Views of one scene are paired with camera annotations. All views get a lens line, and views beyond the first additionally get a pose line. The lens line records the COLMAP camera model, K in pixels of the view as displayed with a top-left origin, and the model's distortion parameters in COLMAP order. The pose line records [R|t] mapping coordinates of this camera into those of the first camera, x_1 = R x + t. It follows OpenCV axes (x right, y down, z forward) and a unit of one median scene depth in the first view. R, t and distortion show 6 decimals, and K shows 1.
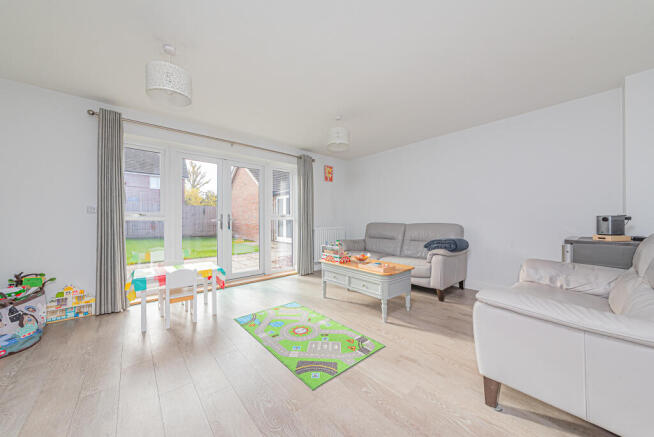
lens RADIAL K [[231.1, 0, 325.1], [0, 231.1, 218.5], [0, 0, 1]] dist [-0.000370, -0.000059]
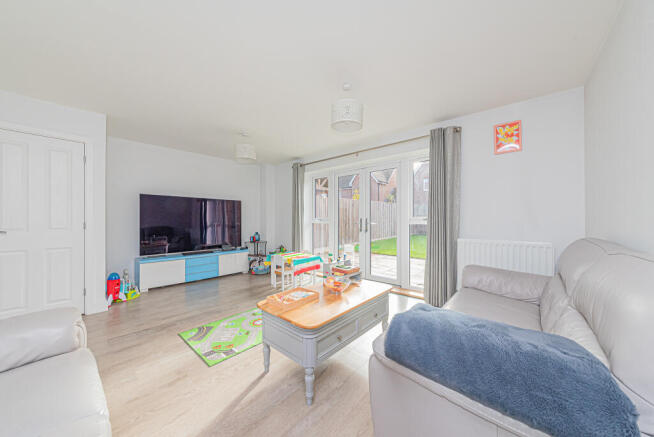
lens RADIAL K [[231.1, 0, 325.1], [0, 231.1, 218.5], [0, 0, 1]] dist [-0.000370, -0.000059]
pose [[0.117575, 0.001226, -0.993063, 0.766862], [0.006375, 0.999978, 0.001989, -0.026215], [0.993044, -0.006565, 0.117564, 0.842544]]
